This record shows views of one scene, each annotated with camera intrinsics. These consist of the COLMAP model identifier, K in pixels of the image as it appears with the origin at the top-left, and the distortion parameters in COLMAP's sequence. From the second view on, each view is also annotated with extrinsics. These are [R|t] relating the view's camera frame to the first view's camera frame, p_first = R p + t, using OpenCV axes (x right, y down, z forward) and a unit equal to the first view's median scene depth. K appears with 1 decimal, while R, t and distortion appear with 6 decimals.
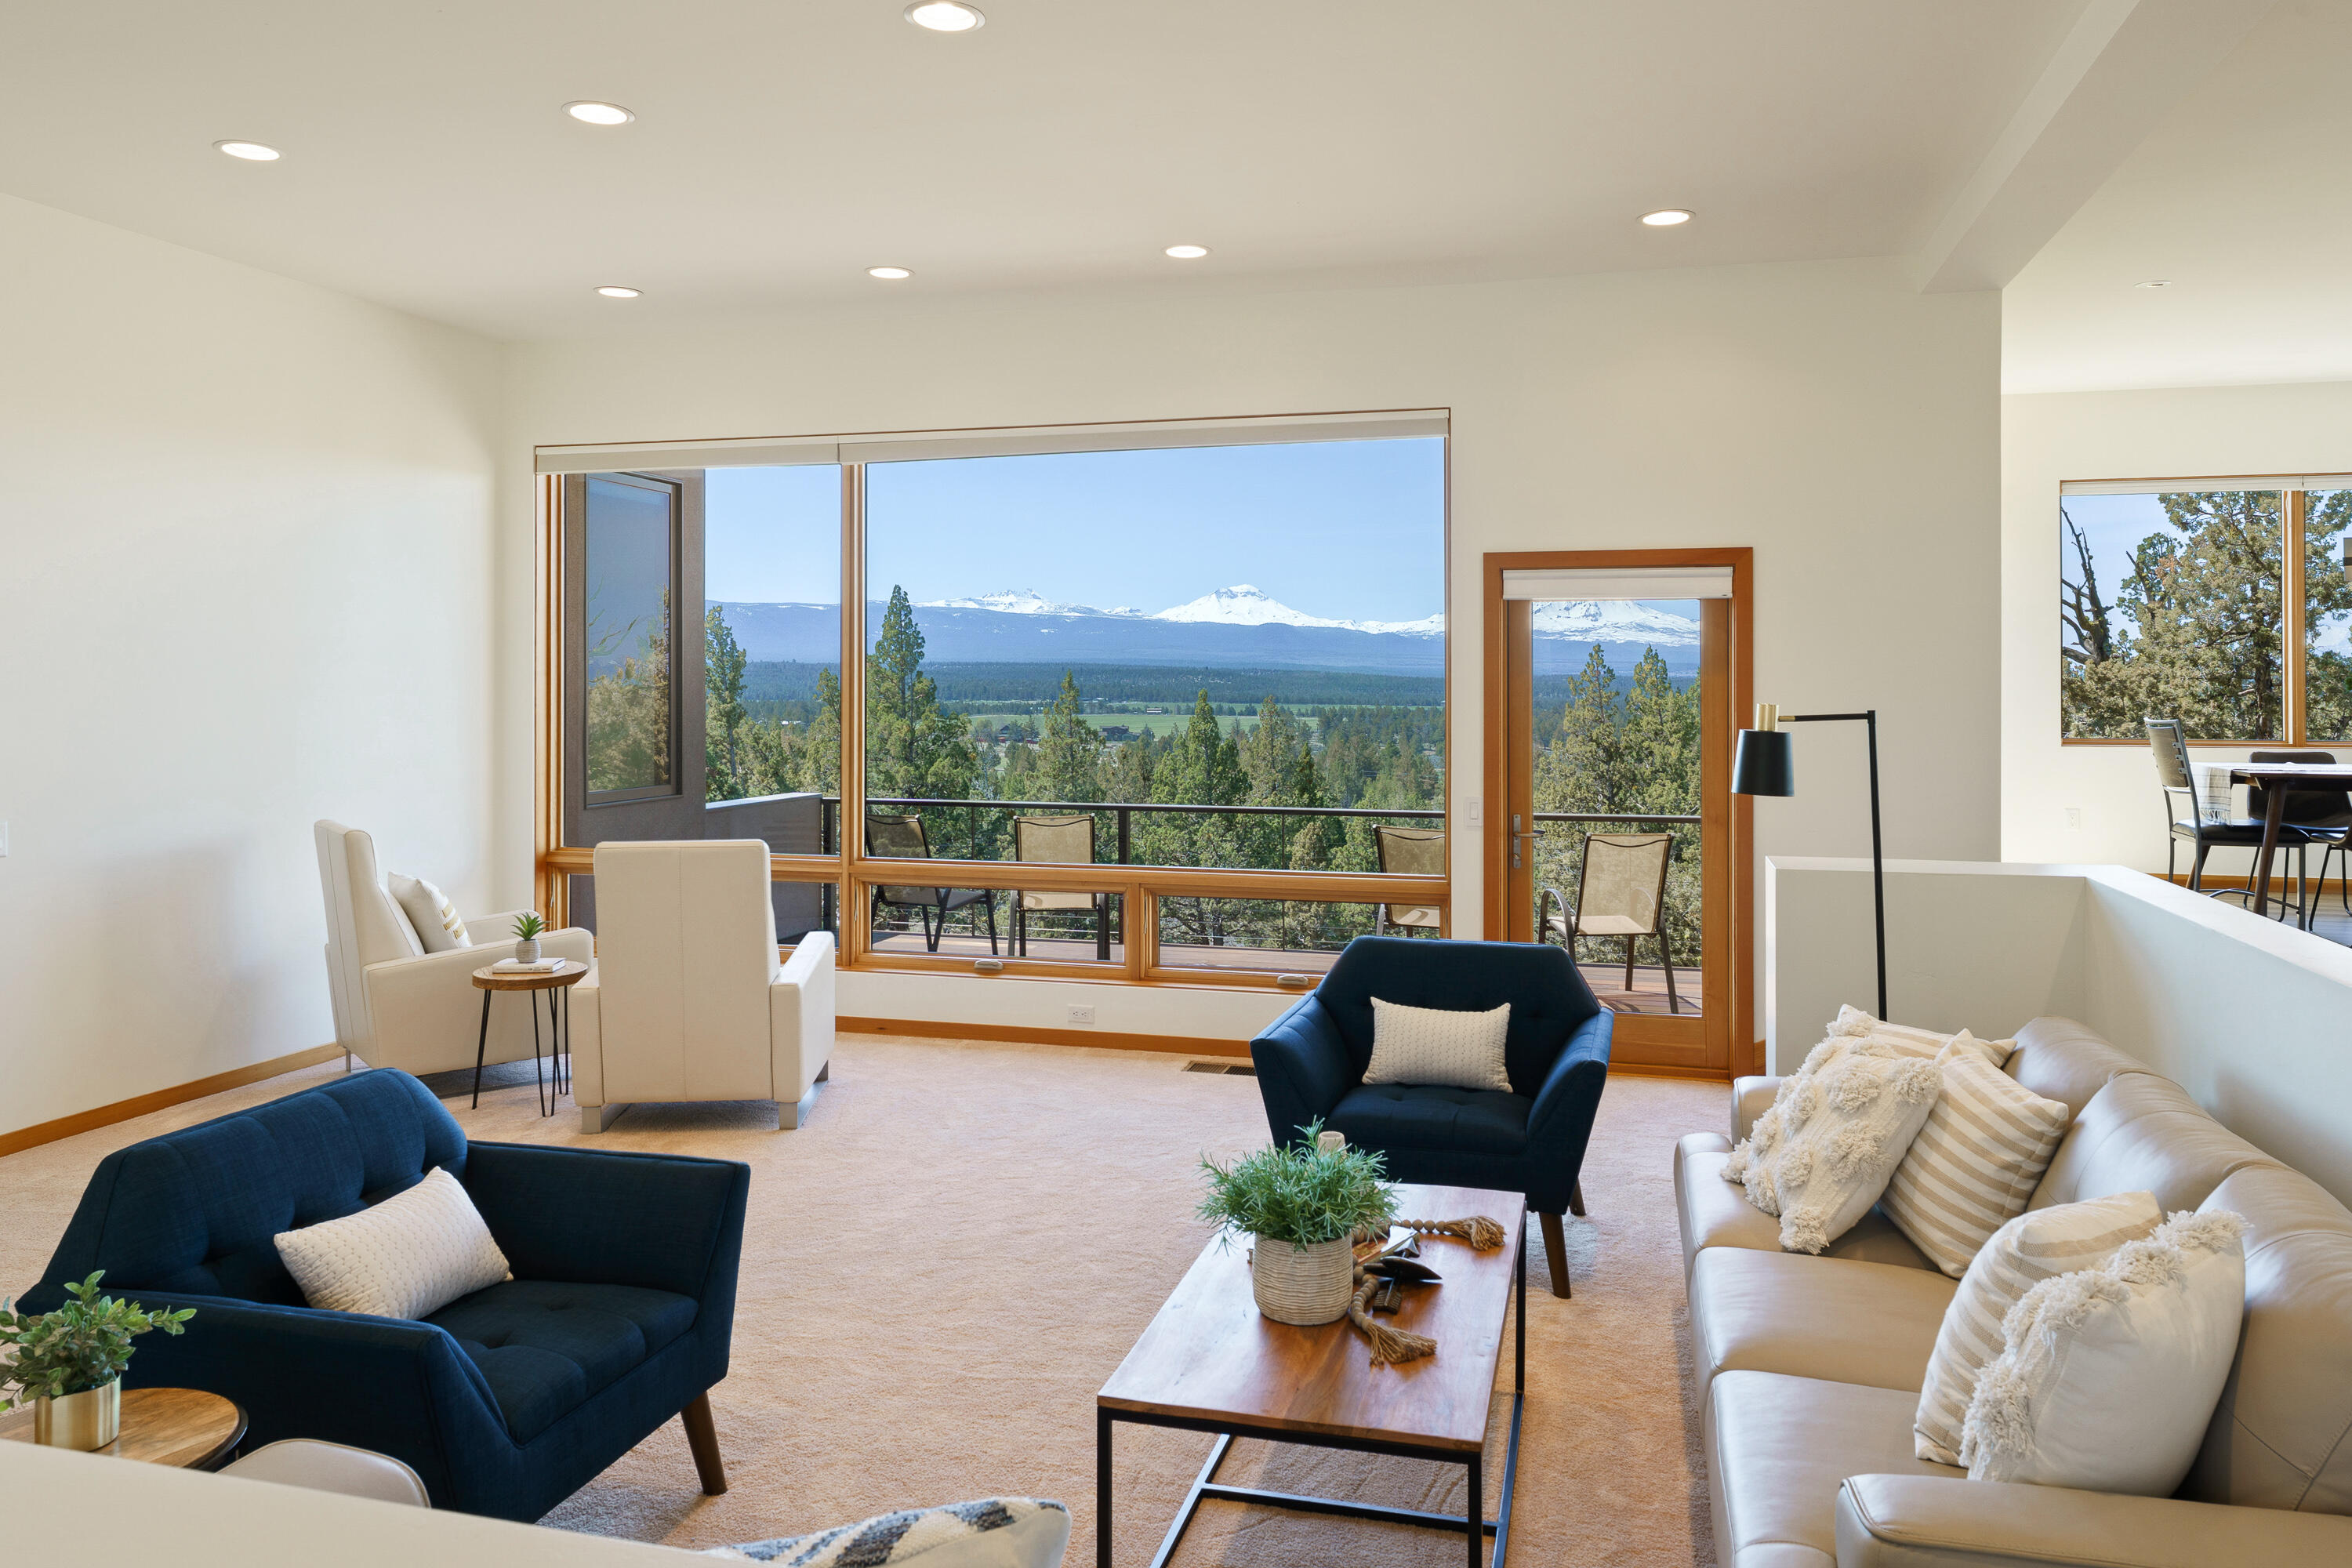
lens RADIAL K [[1605.9, 0, 1179.3], [0, 1605.9, 694.7], [0, 0, 1]] dist [0.001858, -0.002053]
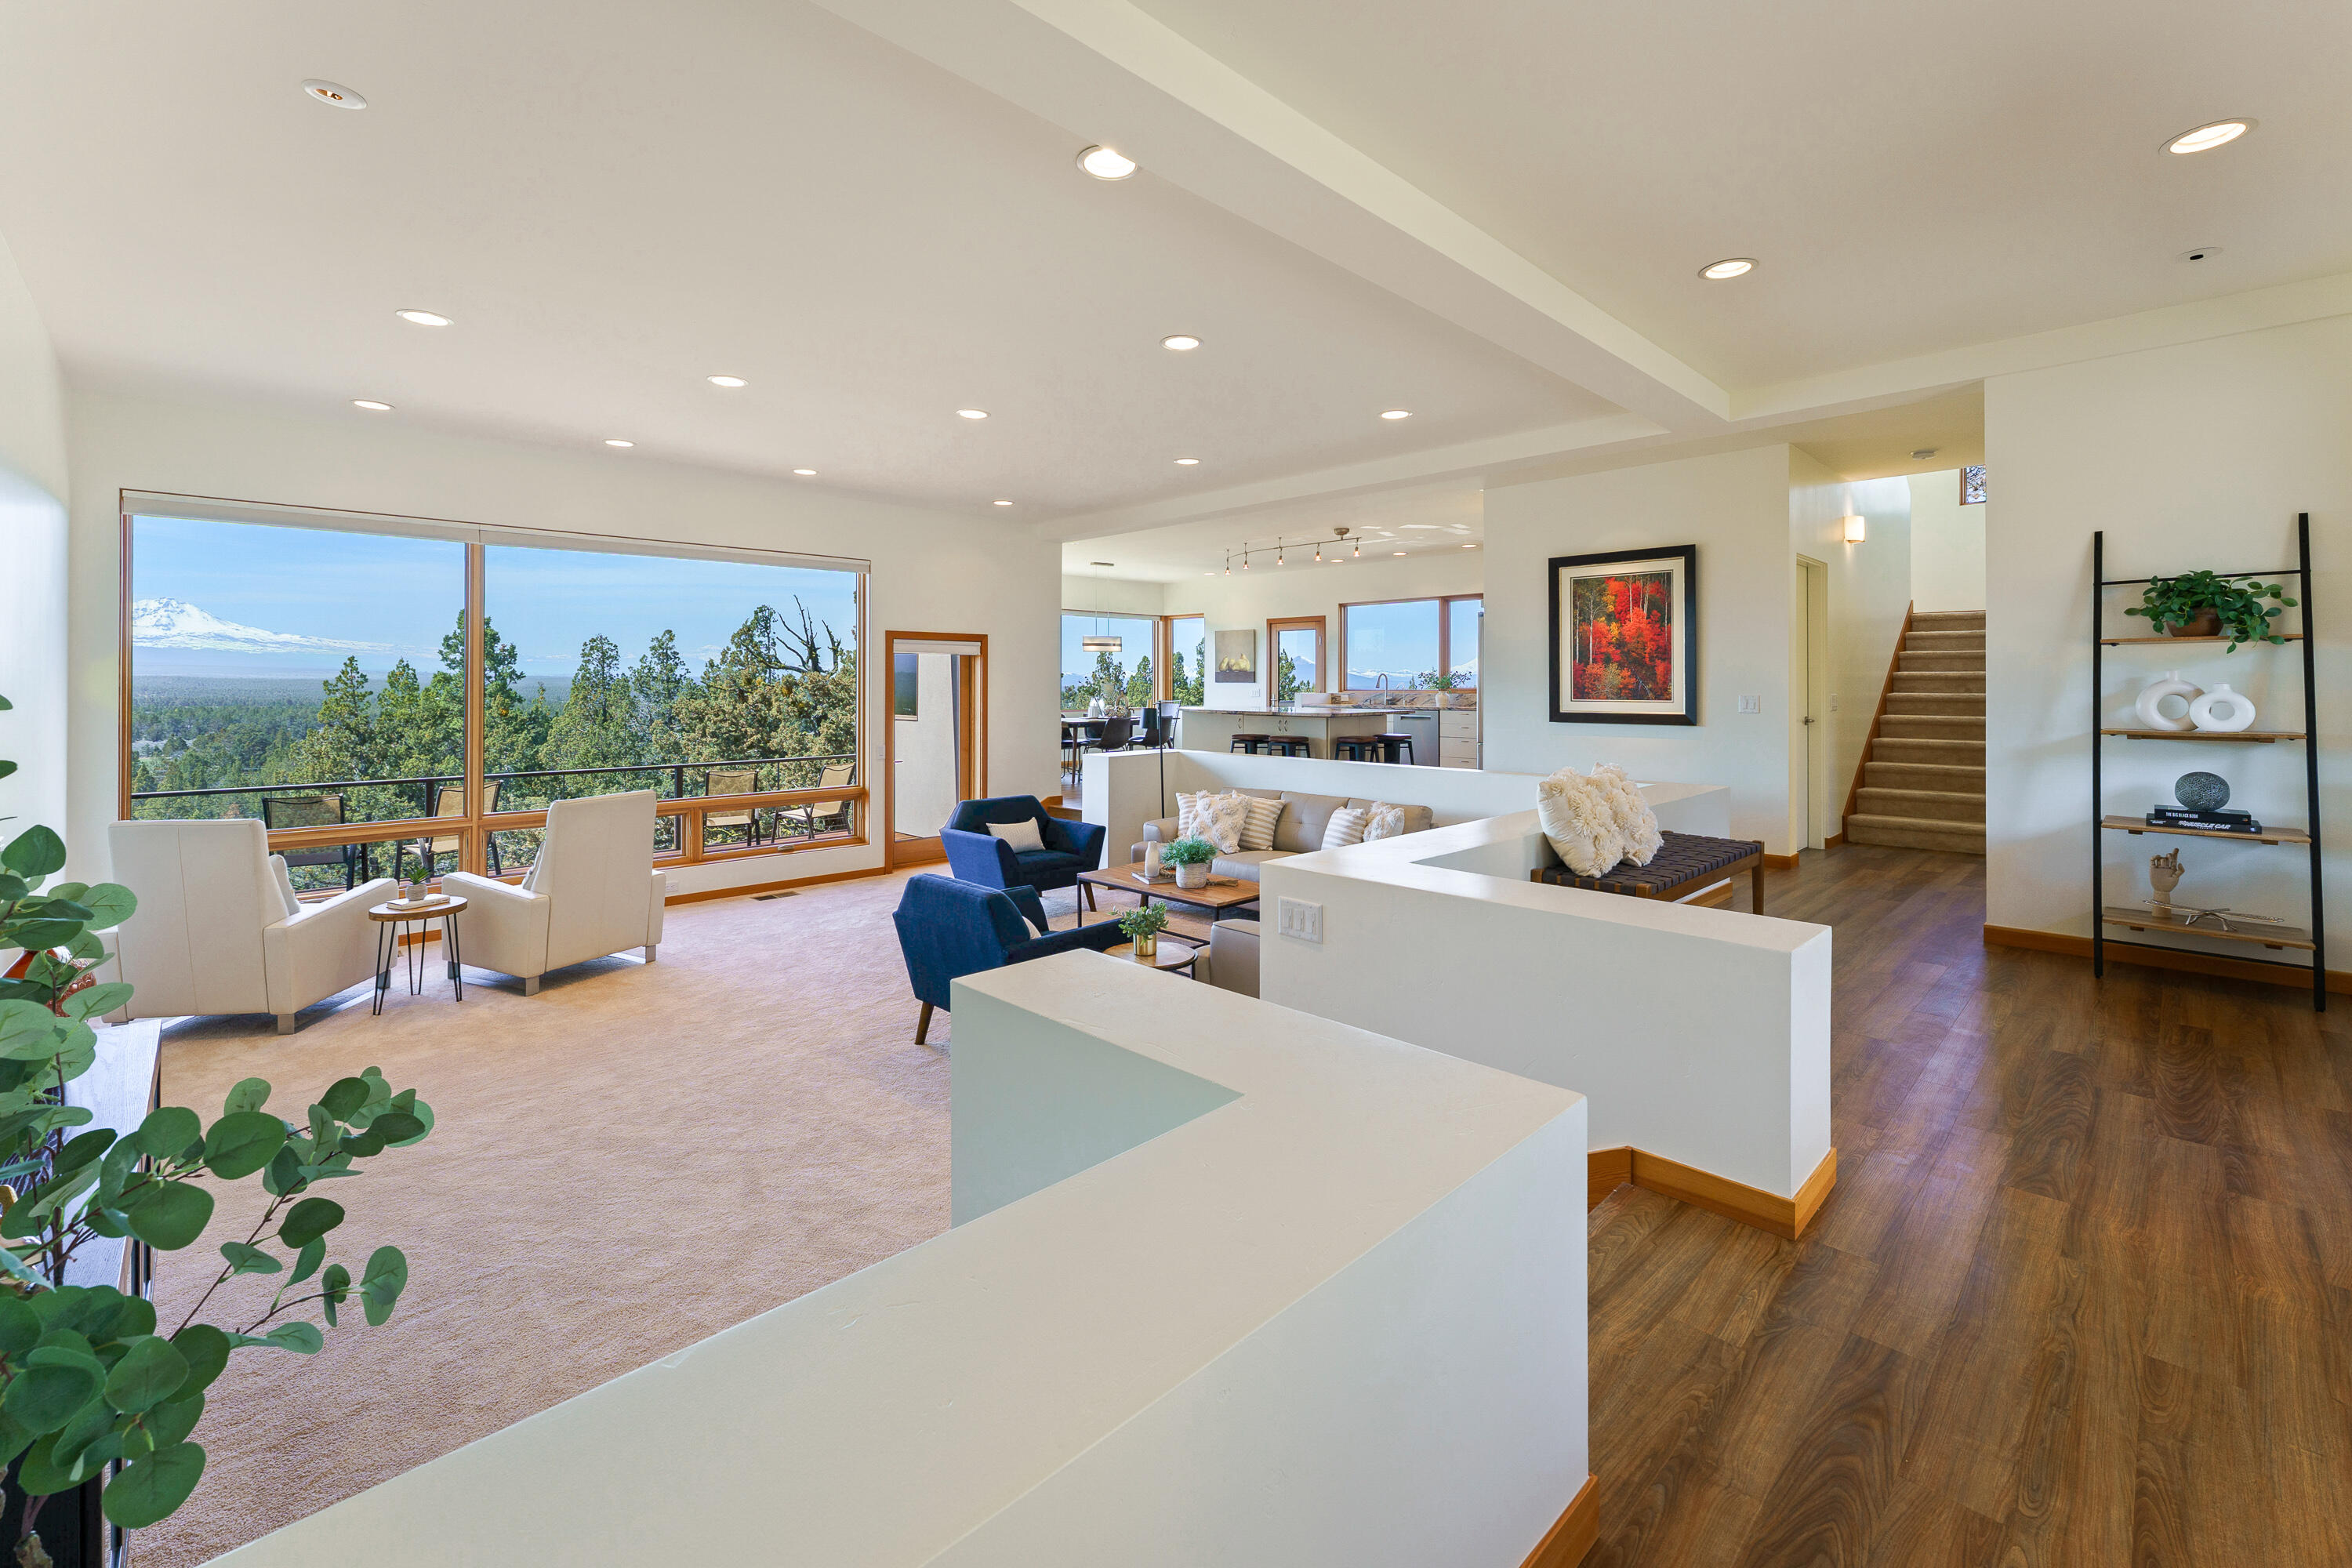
lens RADIAL K [[989.4, 0, 1177.1], [0, 989.4, 683.1], [0, 0, 1]] dist [0.002363, 0.000093]
pose [[0.497781, 0.000153, 0.867303, -0.760254], [0.006120, 0.999974, -0.003689, -0.011162], [-0.867281, 0.007144, 0.497768, 0.012440]]
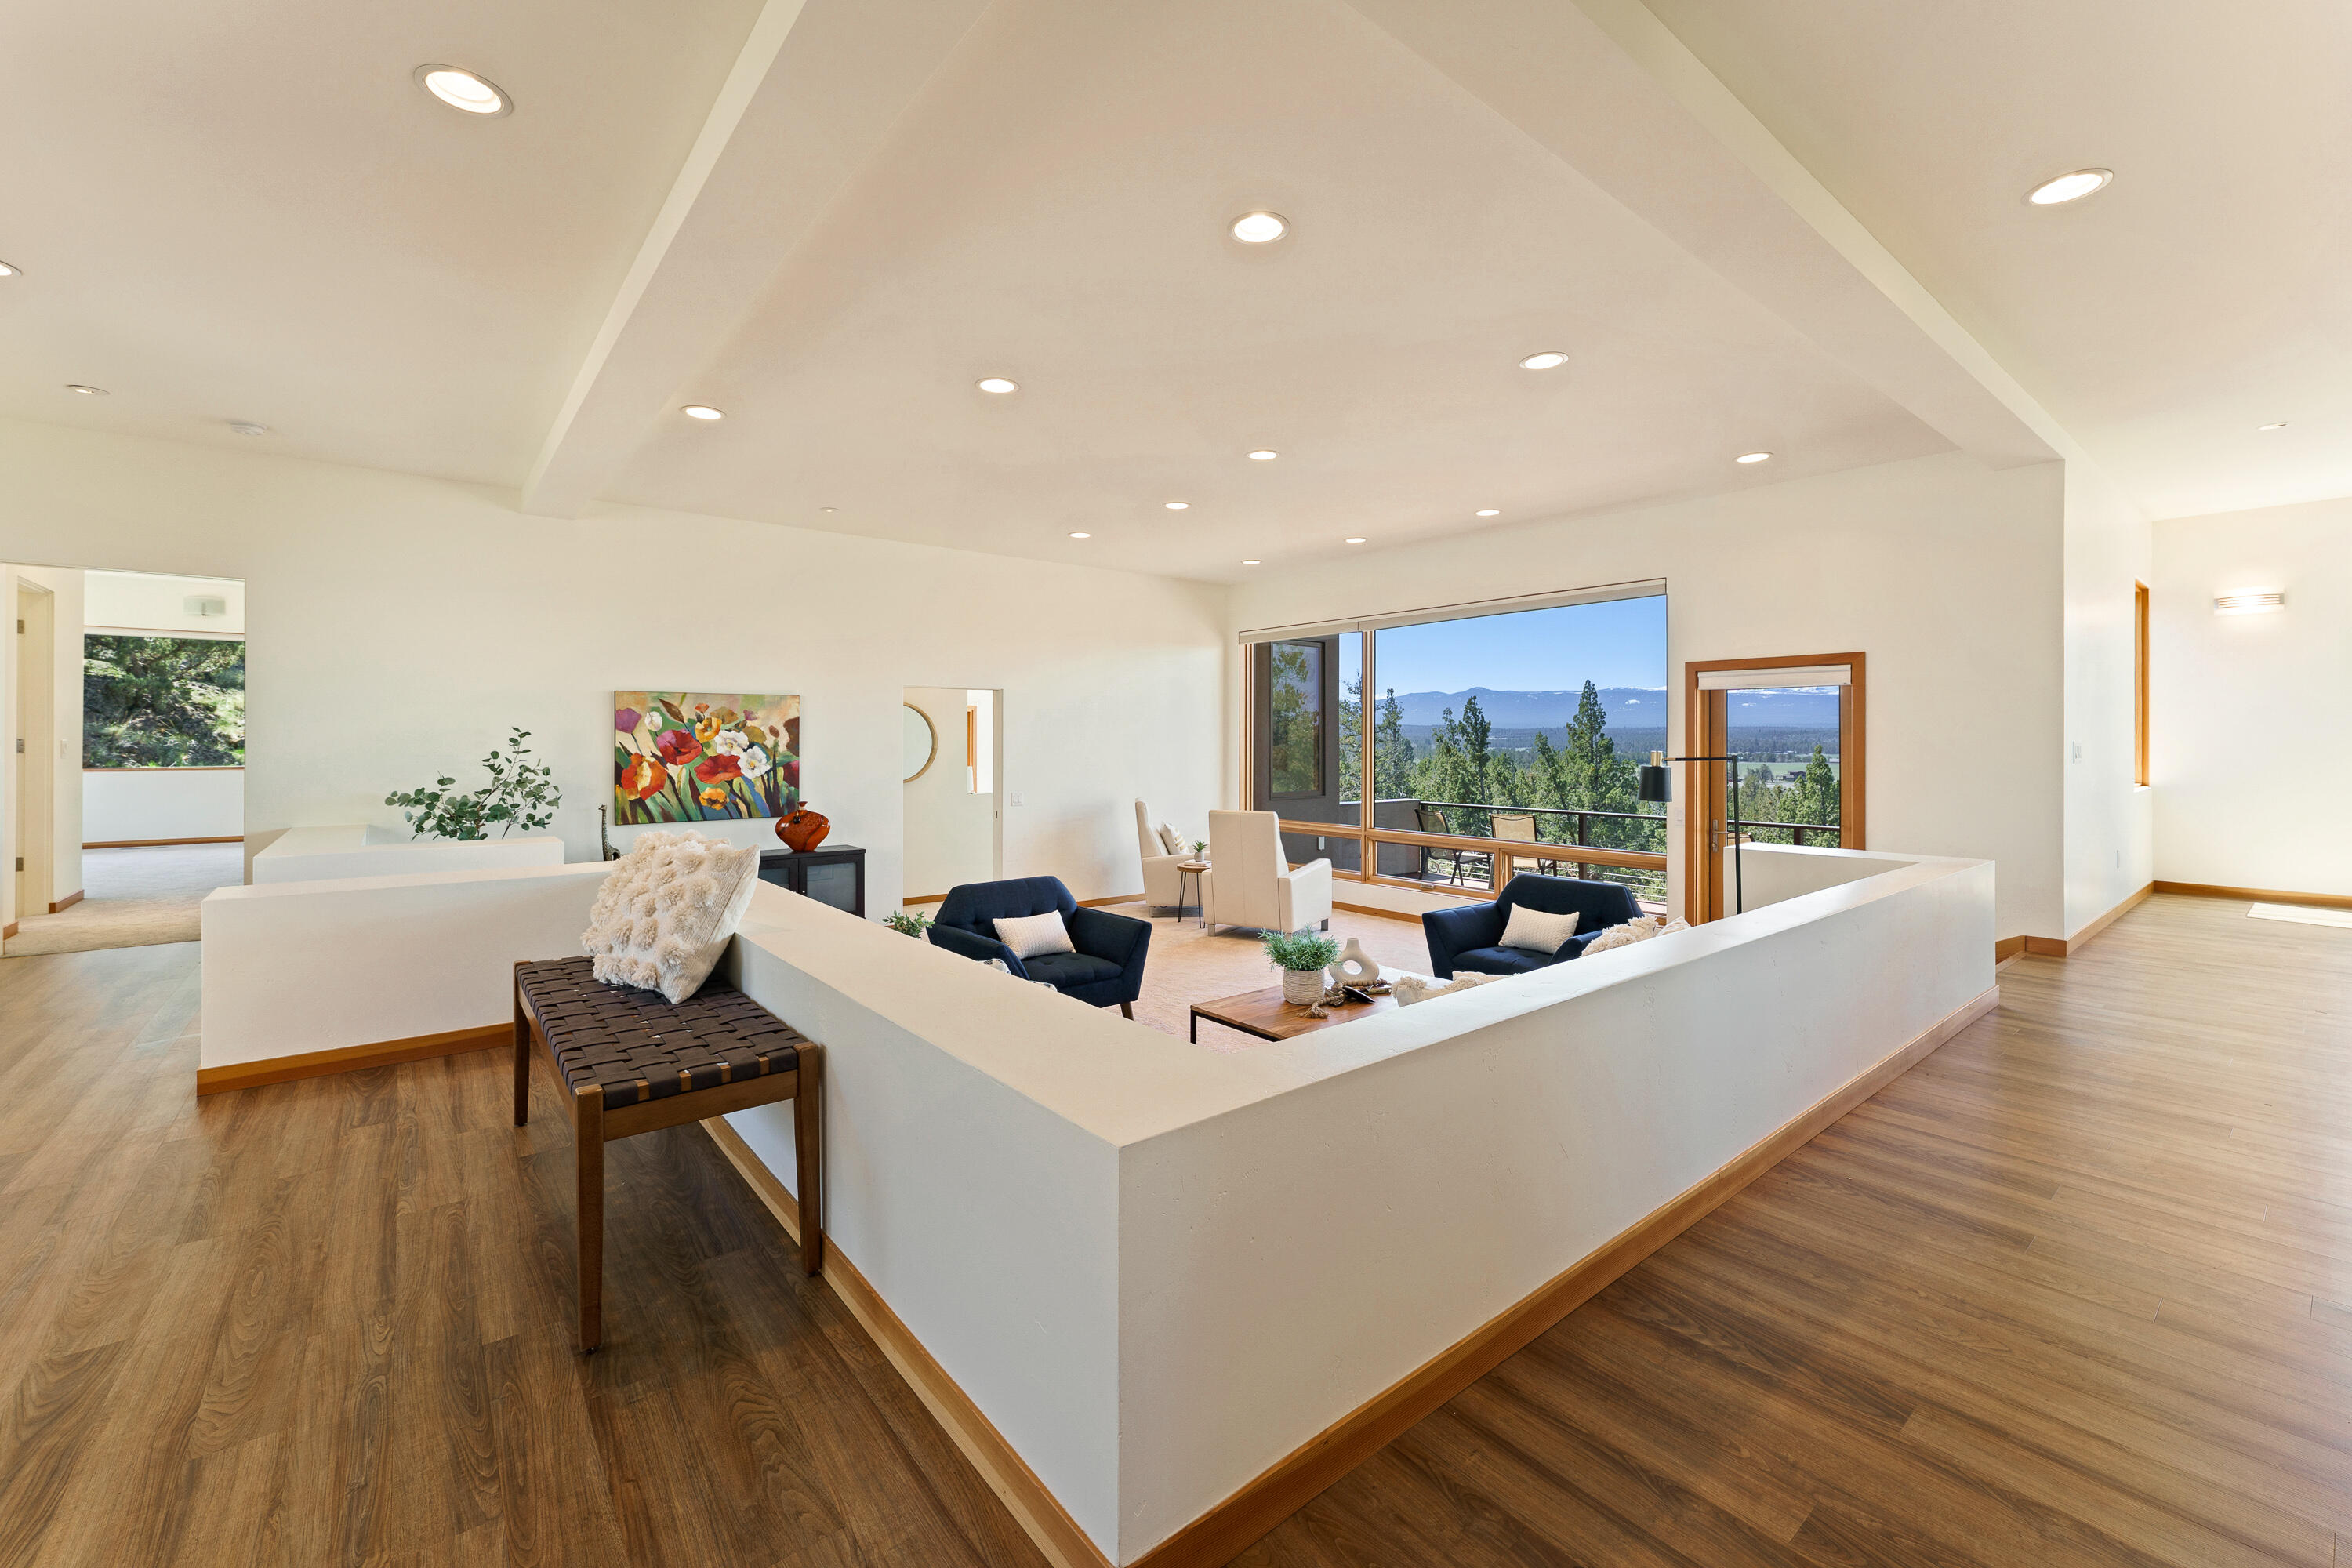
lens RADIAL K [[959.3, 0, 1178.0], [0, 959.3, 751.5], [0, 0, 1]] dist [0.000731, -0.000011]
pose [[0.813287, 0.005853, -0.581833, 0.342790], [-0.003406, 0.999980, 0.005299, 0.001207], [0.581852, -0.002327, 0.813291, -0.125657]]
